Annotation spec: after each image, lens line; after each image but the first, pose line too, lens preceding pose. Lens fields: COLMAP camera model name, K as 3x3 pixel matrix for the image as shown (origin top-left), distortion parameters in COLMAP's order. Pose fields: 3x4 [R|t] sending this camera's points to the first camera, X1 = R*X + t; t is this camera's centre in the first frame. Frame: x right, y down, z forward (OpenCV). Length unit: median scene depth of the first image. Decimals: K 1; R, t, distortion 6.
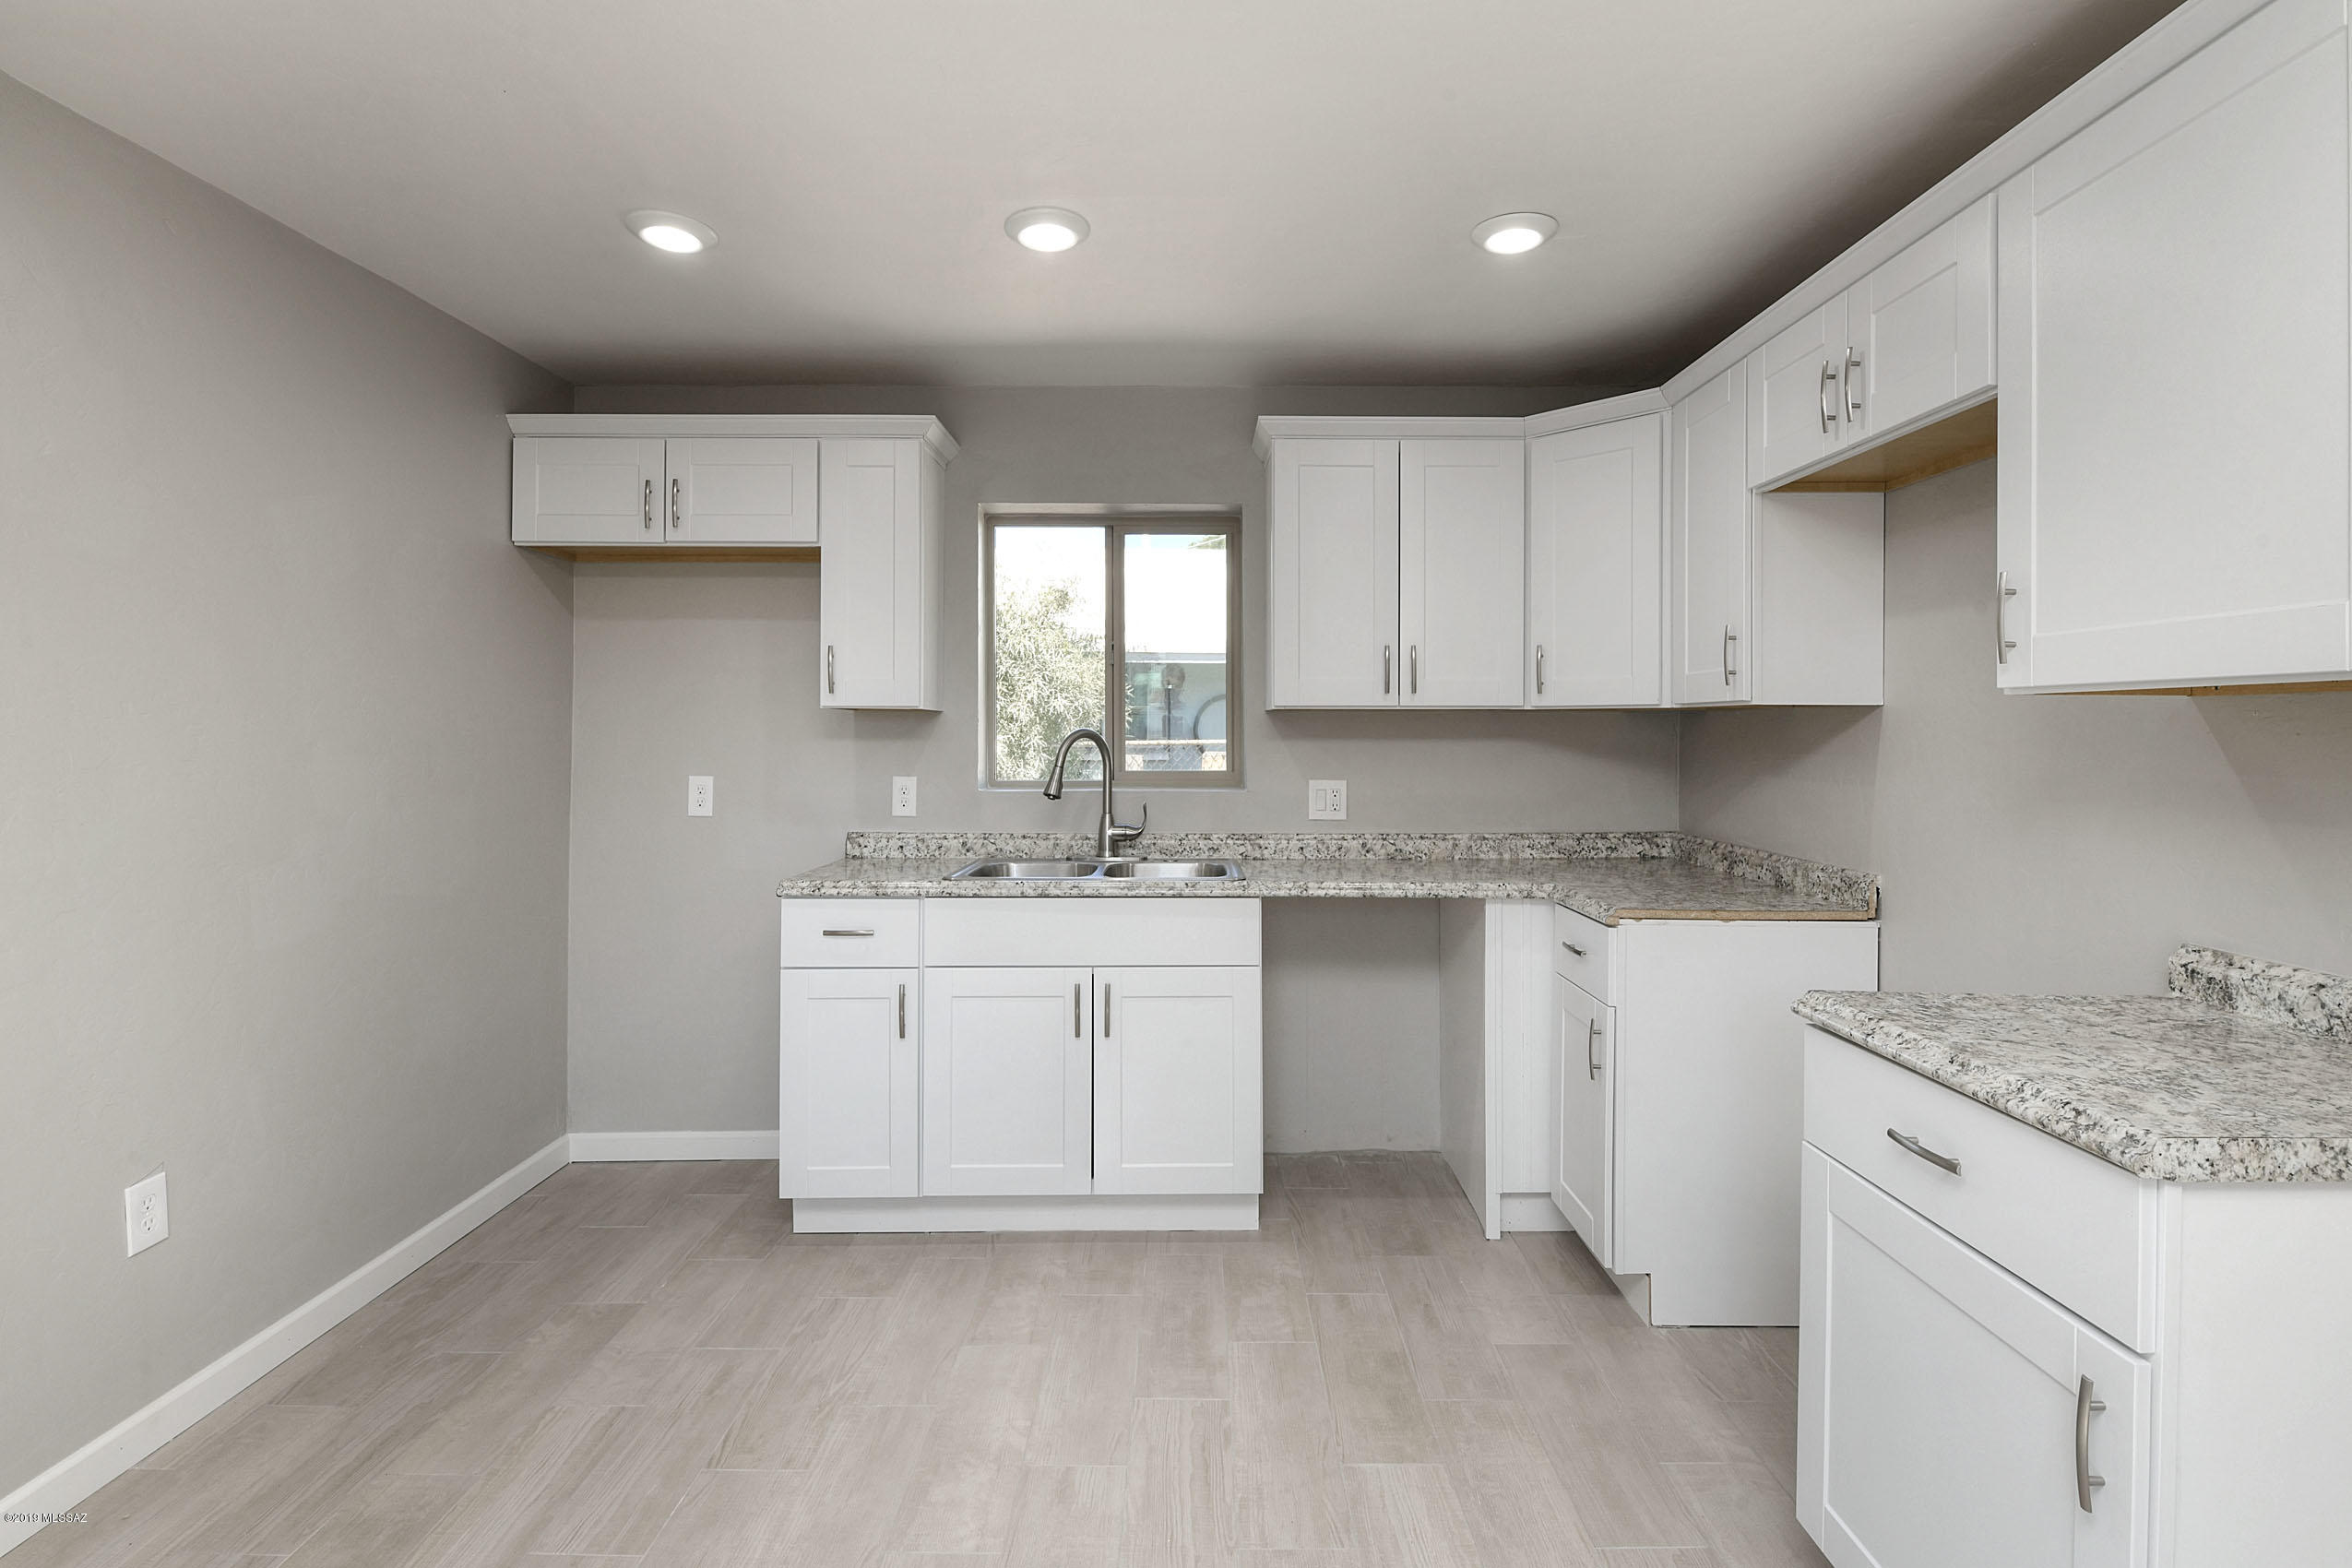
lens RADIAL K [[1050.8, 0, 1168.1], [0, 1050.8, 728.6], [0, 0, 1]] dist [0.004331, -0.009886]
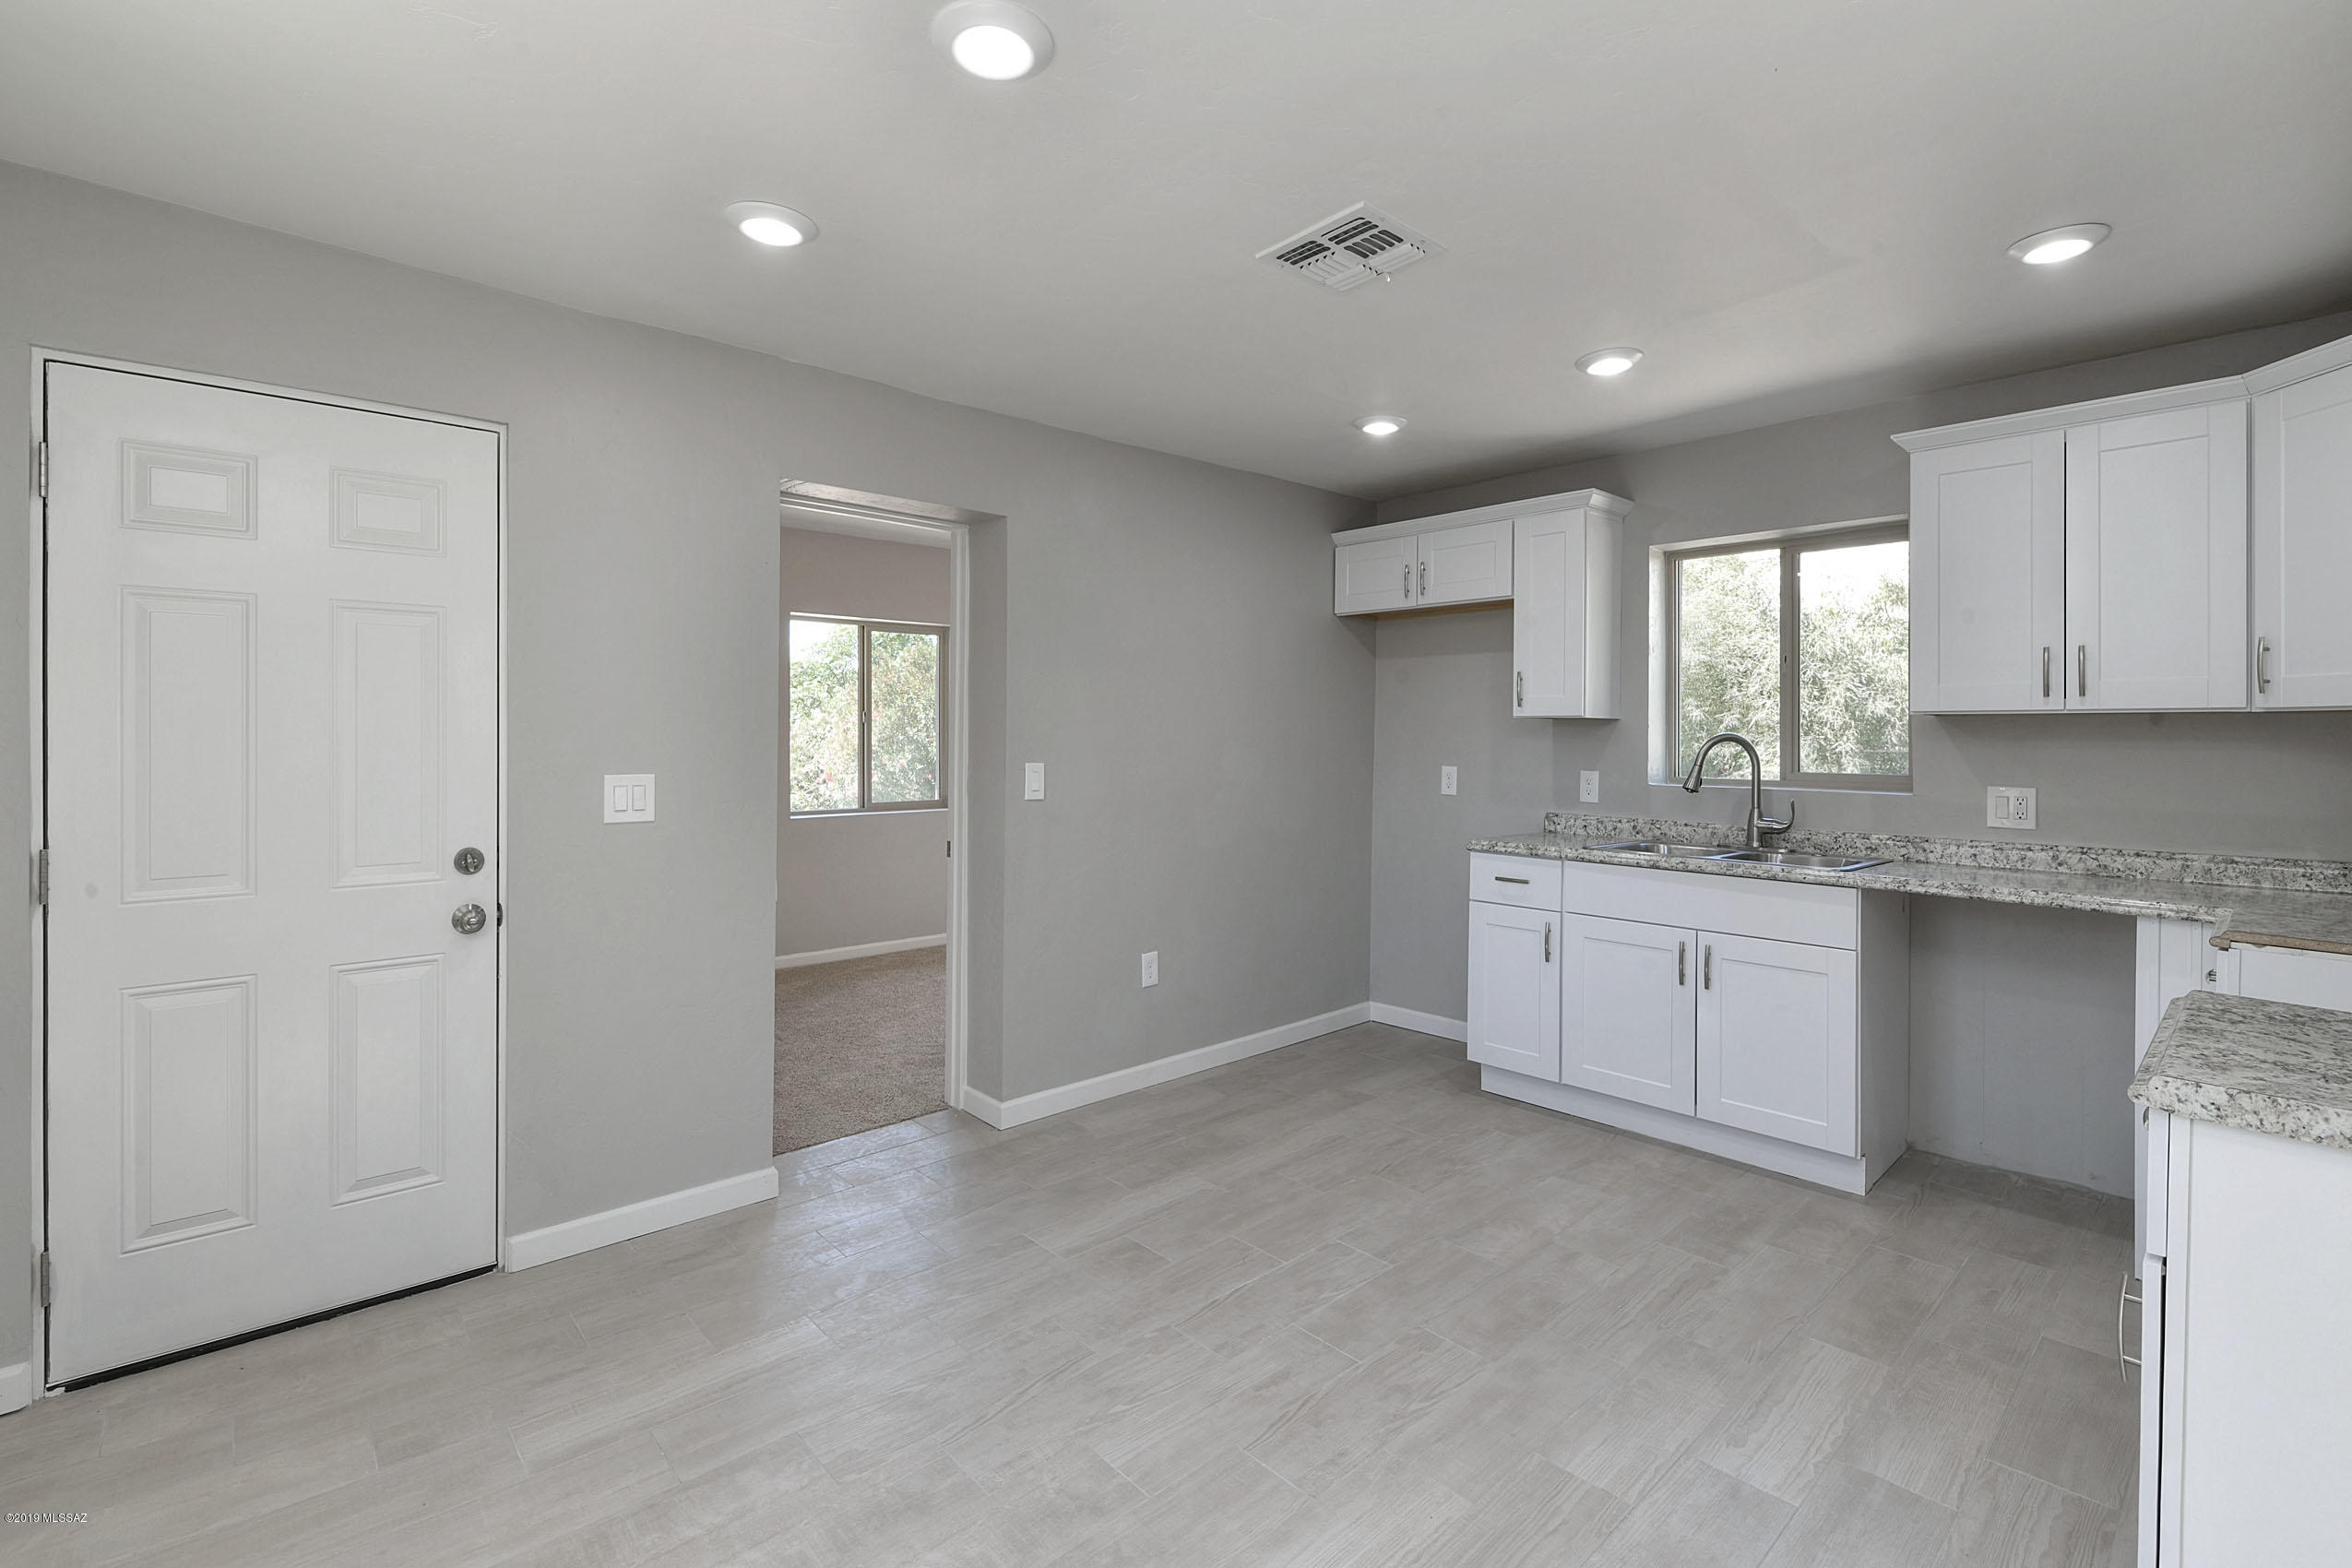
lens RADIAL K [[989.0, 0, 1207.9], [0, 989.0, 736.2], [0, 0, 1]] dist [0.012034, -0.009198]
pose [[0.703951, 0.004833, -0.710232, 0.339949], [-0.001456, 0.999985, 0.005362, -0.002322], [0.710247, -0.002741, 0.703947, -0.204944]]
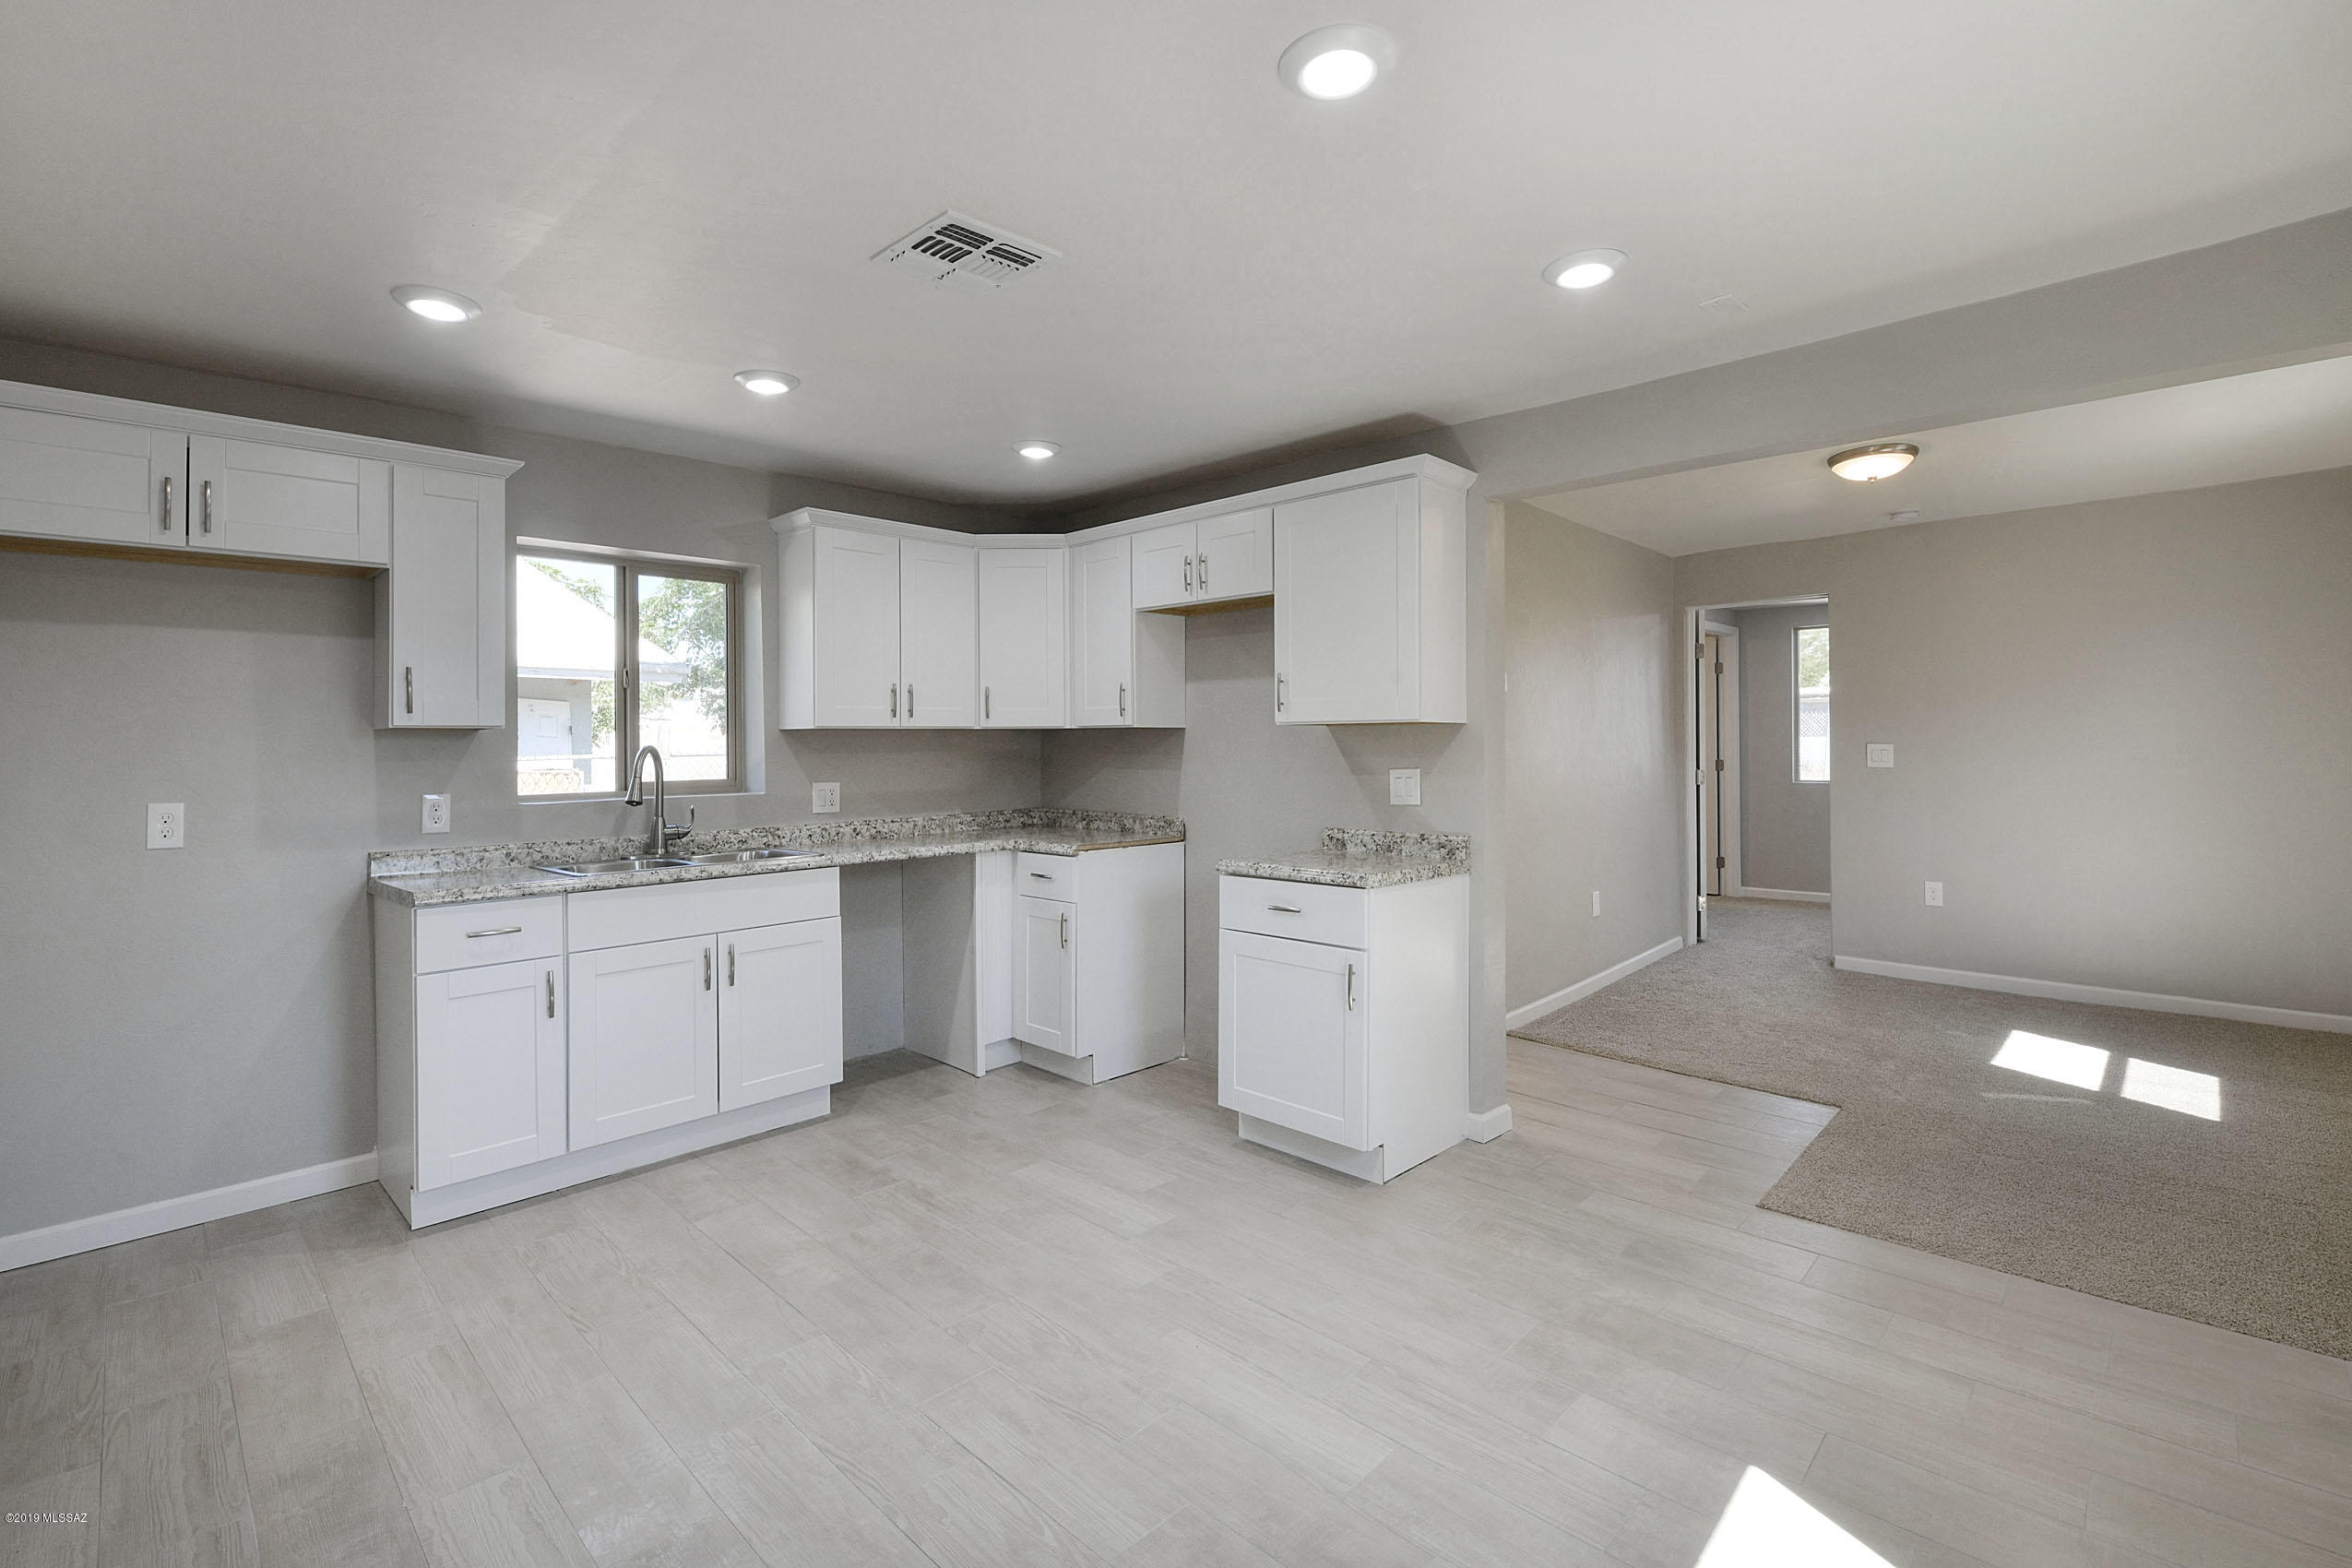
lens RADIAL K [[1037.0, 0, 1115.2], [0, 1037.0, 732.7], [0, 0, 1]] dist [-0.010499, -0.000304]
pose [[0.735227, -0.002604, 0.677816, -0.558625], [0.009652, 0.999931, -0.006628, -0.001560], [-0.677752, 0.011415, 0.735202, -0.241510]]
